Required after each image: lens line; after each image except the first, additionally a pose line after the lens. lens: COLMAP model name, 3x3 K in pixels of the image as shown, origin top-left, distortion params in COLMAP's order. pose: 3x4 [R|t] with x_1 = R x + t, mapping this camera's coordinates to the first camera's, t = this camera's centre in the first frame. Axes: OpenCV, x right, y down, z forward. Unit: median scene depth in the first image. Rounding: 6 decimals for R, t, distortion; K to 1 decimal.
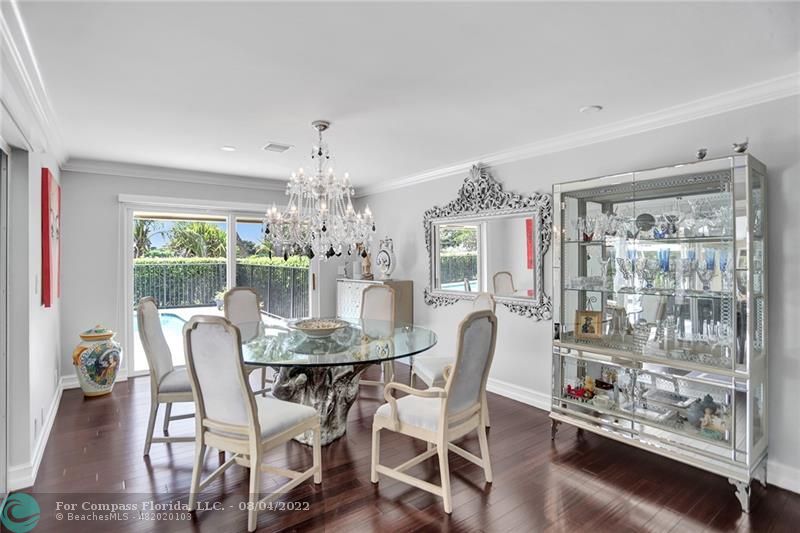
lens RADIAL K [[408.9, 0, 394.8], [0, 408.9, 269.6], [0, 0, 1]] dist [-0.051066, 0.020666]
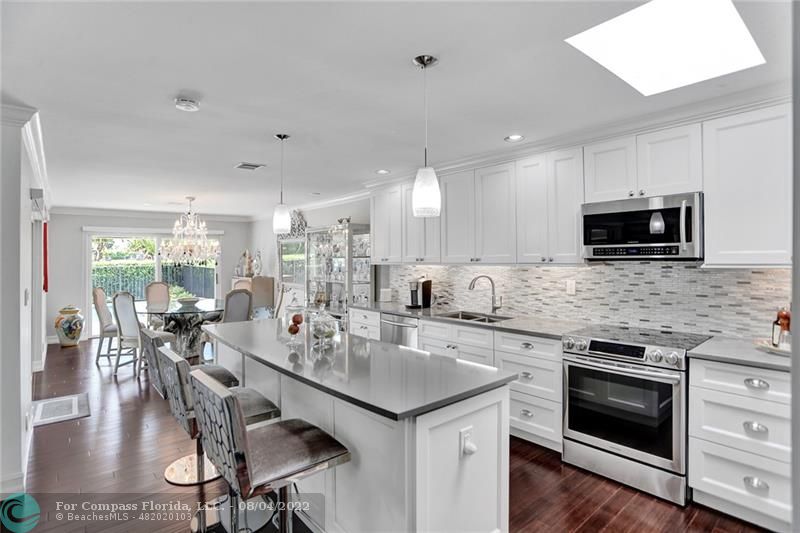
lens RADIAL K [[408.9, 0, 399.1], [0, 408.9, 260.5], [0, 0, 1]] dist [-0.051066, 0.020666]
pose [[0.997266, -0.006848, 0.073584, 0.544267], [0.008005, 0.999849, -0.015438, -0.014525], [-0.073467, 0.015985, 0.997170, -0.816005]]
